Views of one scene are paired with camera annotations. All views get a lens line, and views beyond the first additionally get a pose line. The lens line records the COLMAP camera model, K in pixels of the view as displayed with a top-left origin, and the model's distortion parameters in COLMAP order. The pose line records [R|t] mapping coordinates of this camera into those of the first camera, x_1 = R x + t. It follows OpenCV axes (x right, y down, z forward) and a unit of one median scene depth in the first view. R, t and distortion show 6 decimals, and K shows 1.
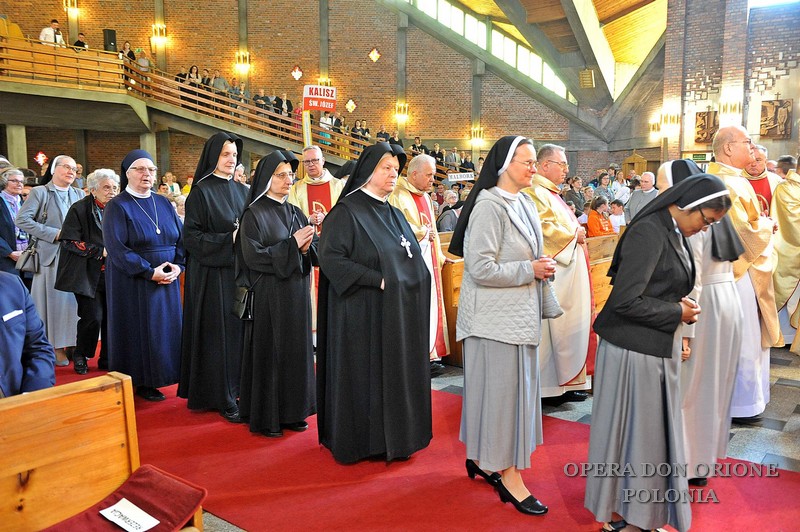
lens RADIAL K [[690.9, 0, 402.3], [0, 690.9, 267.9], [0, 0, 1]] dist [-0.001360, 0.001689]
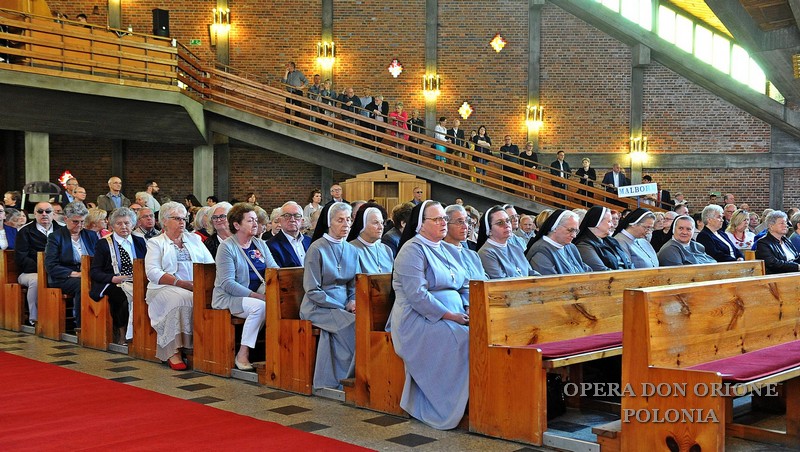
lens RADIAL K [[873.1, 0, 400.6], [0, 873.1, 244.3], [0, 0, 1]] dist [0.072854, 0.000000]
pose [[0.993343, 0.005059, -0.115083, -0.036571], [-0.016229, 0.995217, -0.096334, 0.003316], [0.114045, 0.097560, 0.988674, 0.070128]]
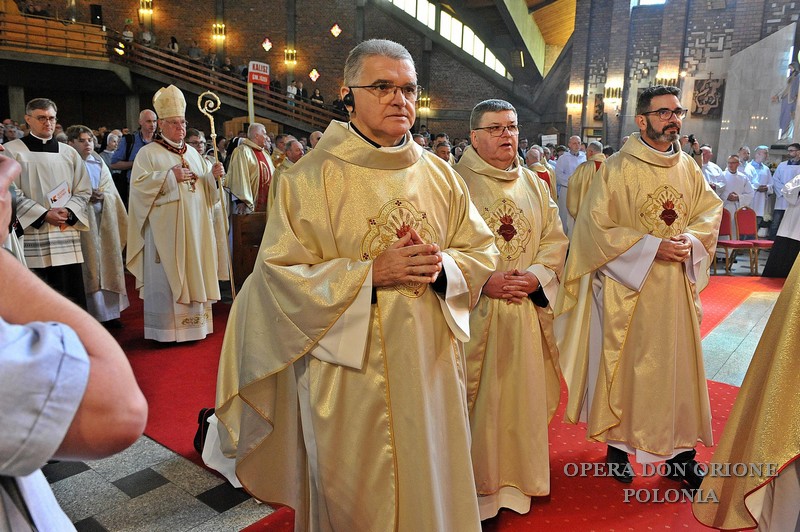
lens RADIAL K [[630.9, 0, 402.0], [0, 630.9, 274.4], [0, 0, 1]] dist [-0.021484, -0.005725]
pose [[0.999382, 0.035153, -0.000063, 0.087288], [-0.035015, 0.995609, 0.086810, -0.001538], [0.003115, -0.086754, 0.996225, -0.070060]]
